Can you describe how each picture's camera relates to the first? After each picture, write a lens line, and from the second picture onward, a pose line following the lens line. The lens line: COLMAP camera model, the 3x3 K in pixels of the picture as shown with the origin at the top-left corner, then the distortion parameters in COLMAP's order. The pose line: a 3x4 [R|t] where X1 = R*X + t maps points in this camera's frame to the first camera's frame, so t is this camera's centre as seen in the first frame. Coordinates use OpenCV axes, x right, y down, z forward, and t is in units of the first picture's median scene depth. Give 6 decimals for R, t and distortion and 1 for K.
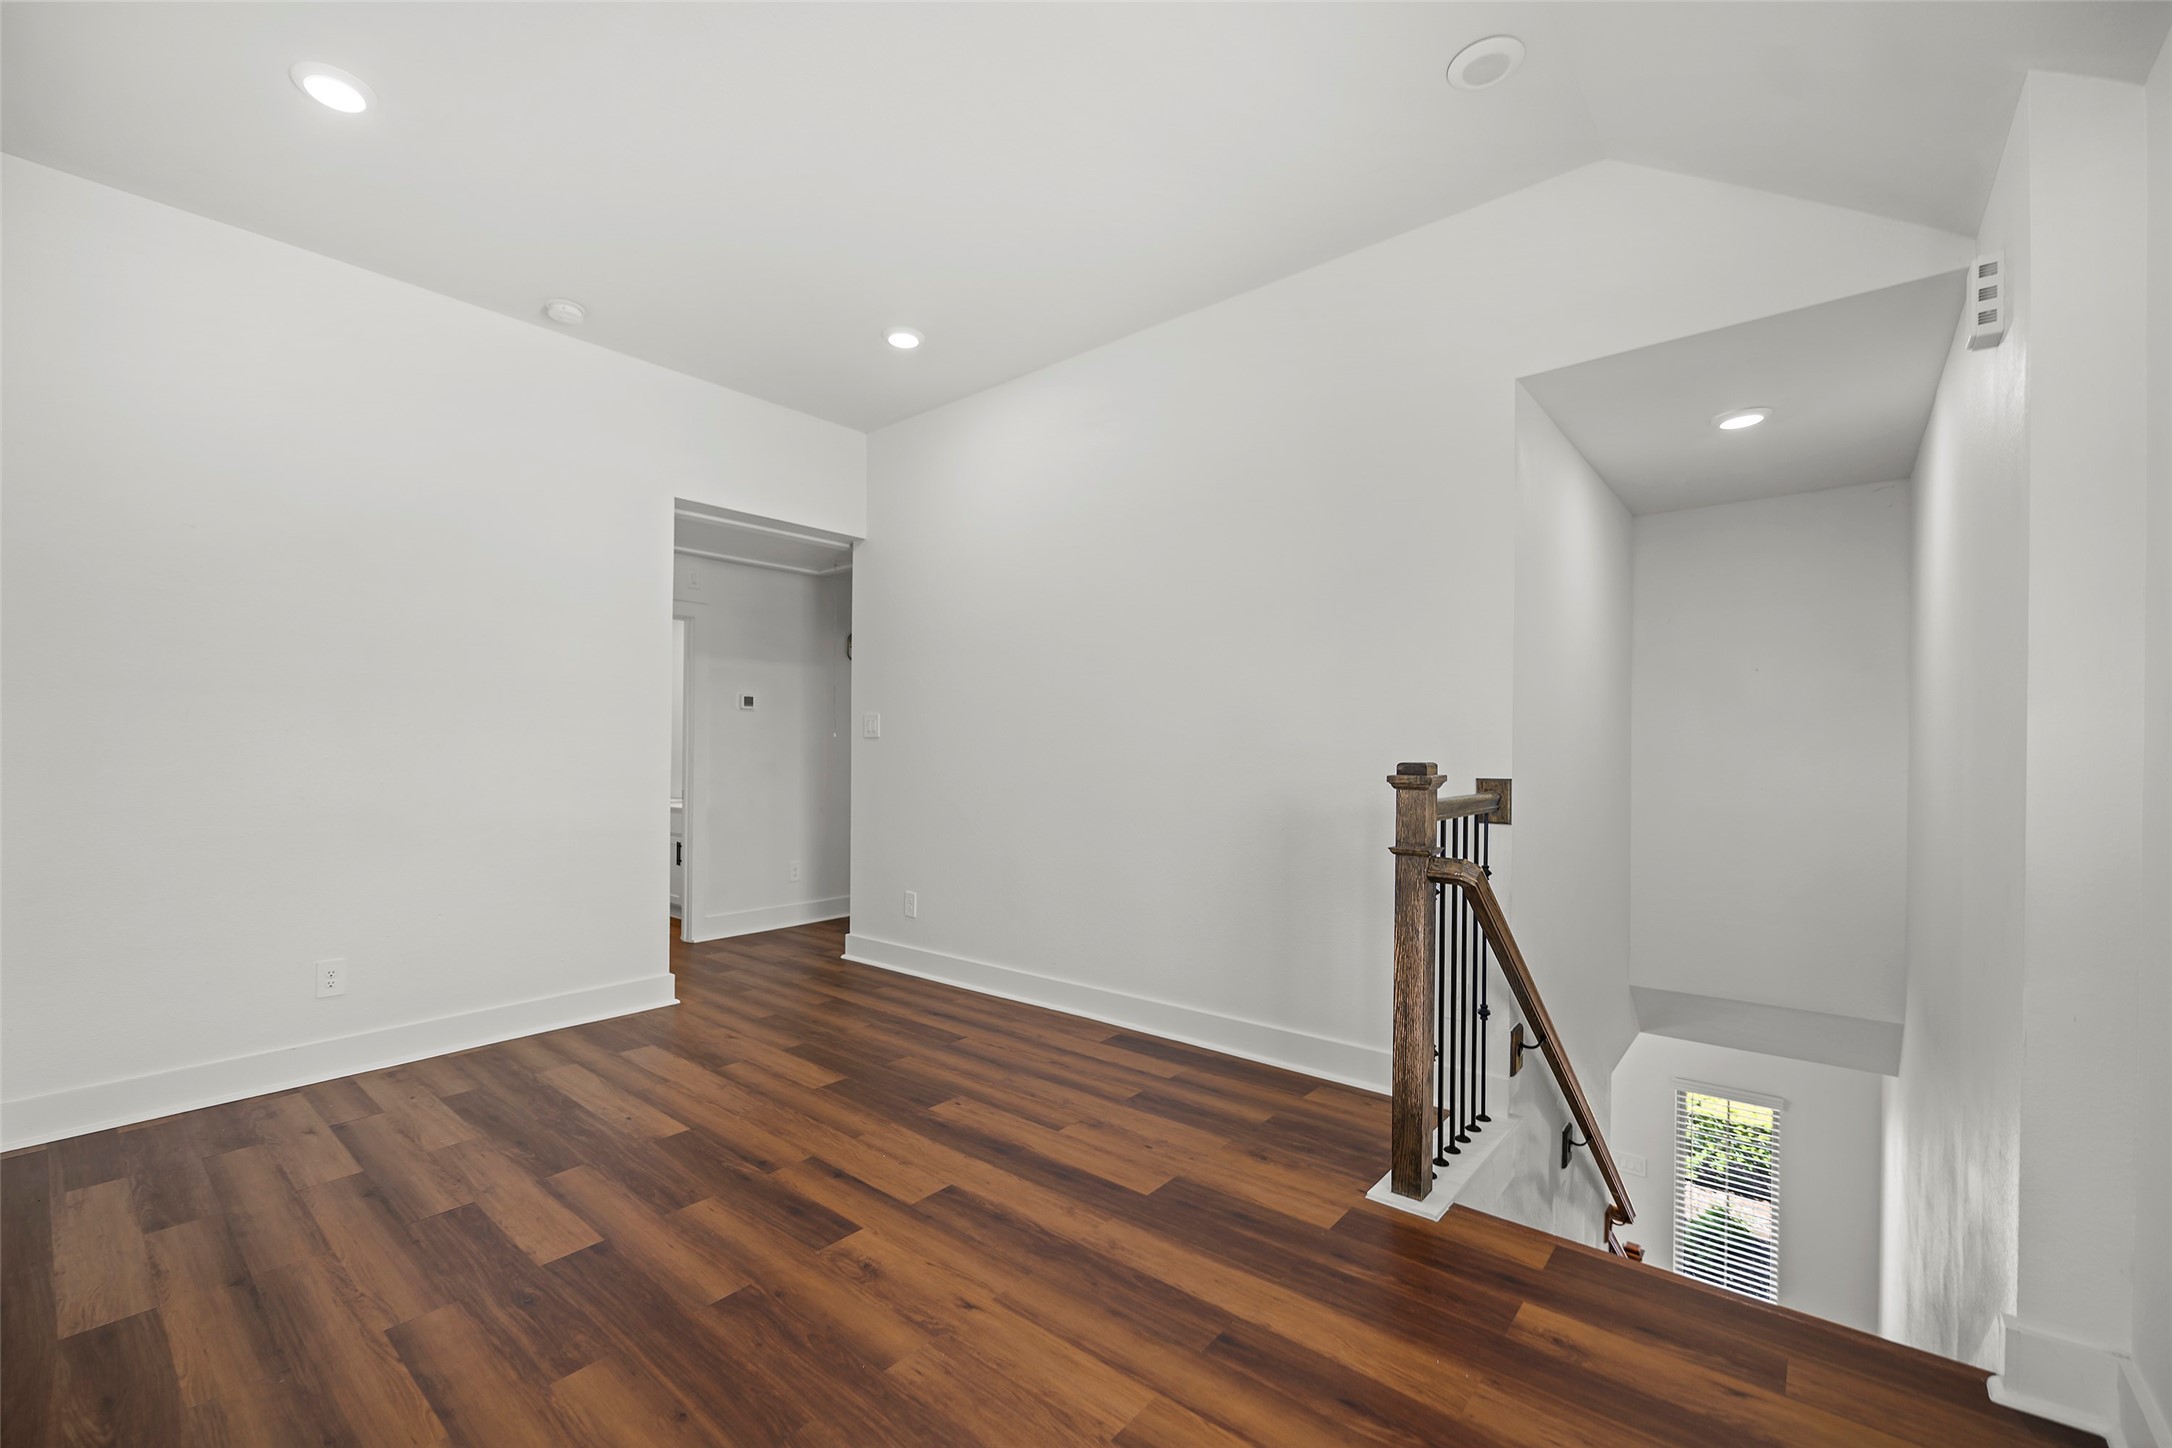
lens RADIAL K [[884.6, 0, 1097.3], [0, 884.6, 741.5], [0, 0, 1]] dist [-0.002224, -0.000258]
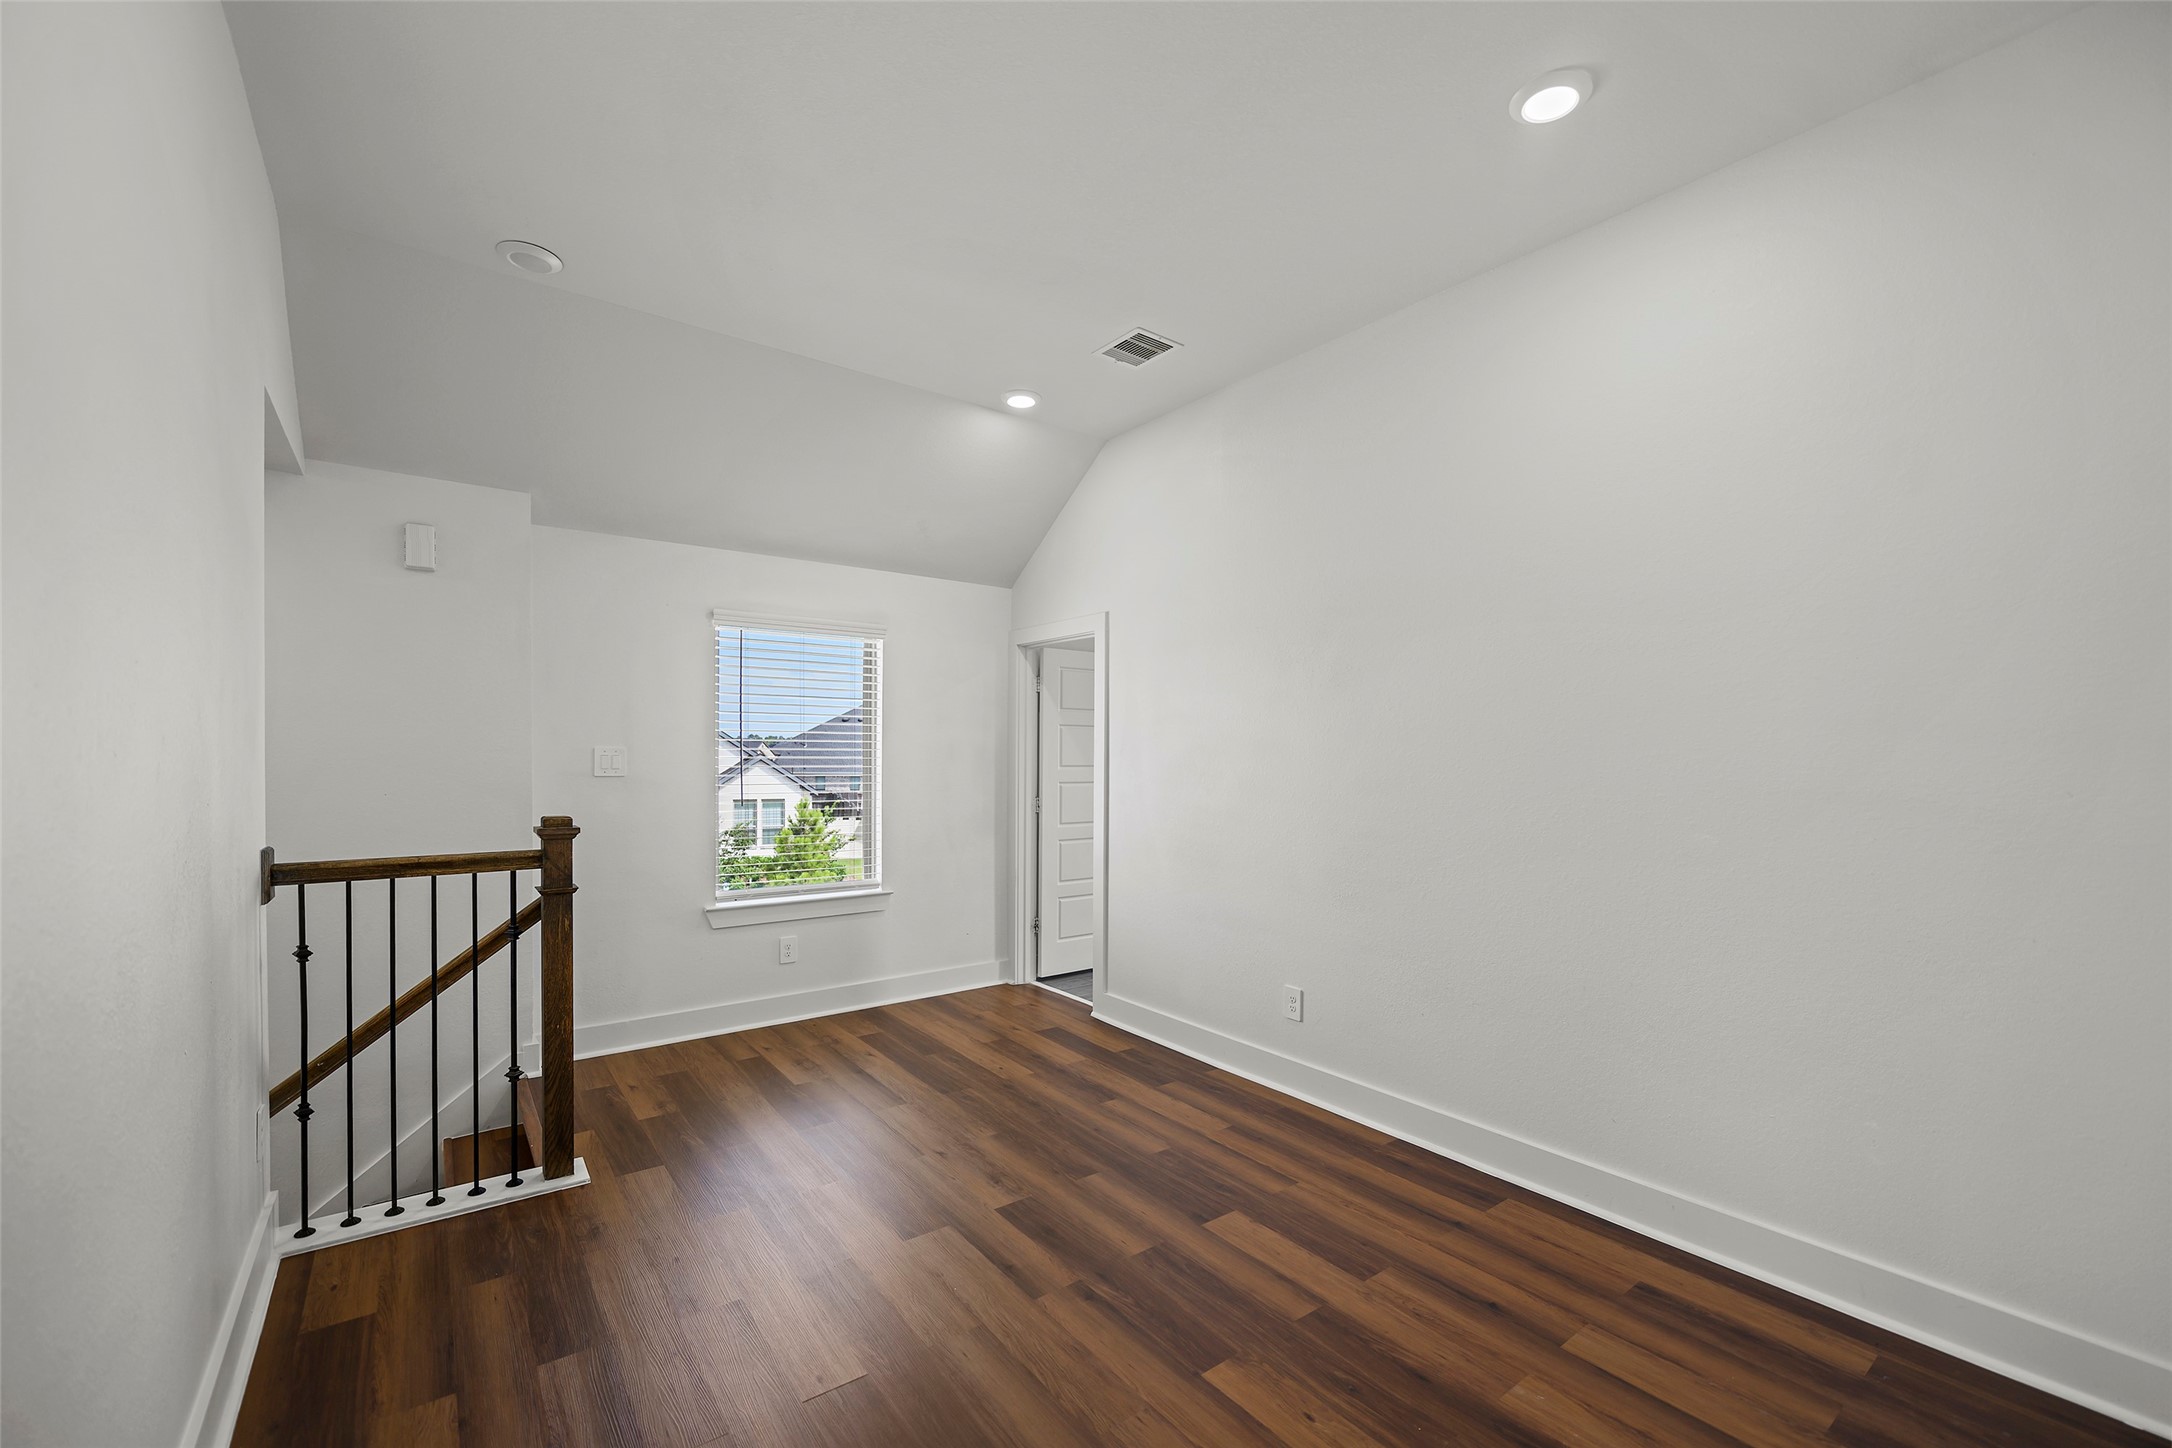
lens RADIAL K [[884.6, 0, 1084.4], [0, 884.6, 741.3], [0, 0, 1]] dist [-0.002224, -0.000258]
pose [[-0.967428, 0.001295, 0.253144, -0.706266], [-0.003709, 0.999807, -0.019291, -0.063041], [-0.253120, -0.019601, -0.967236, 2.199243]]
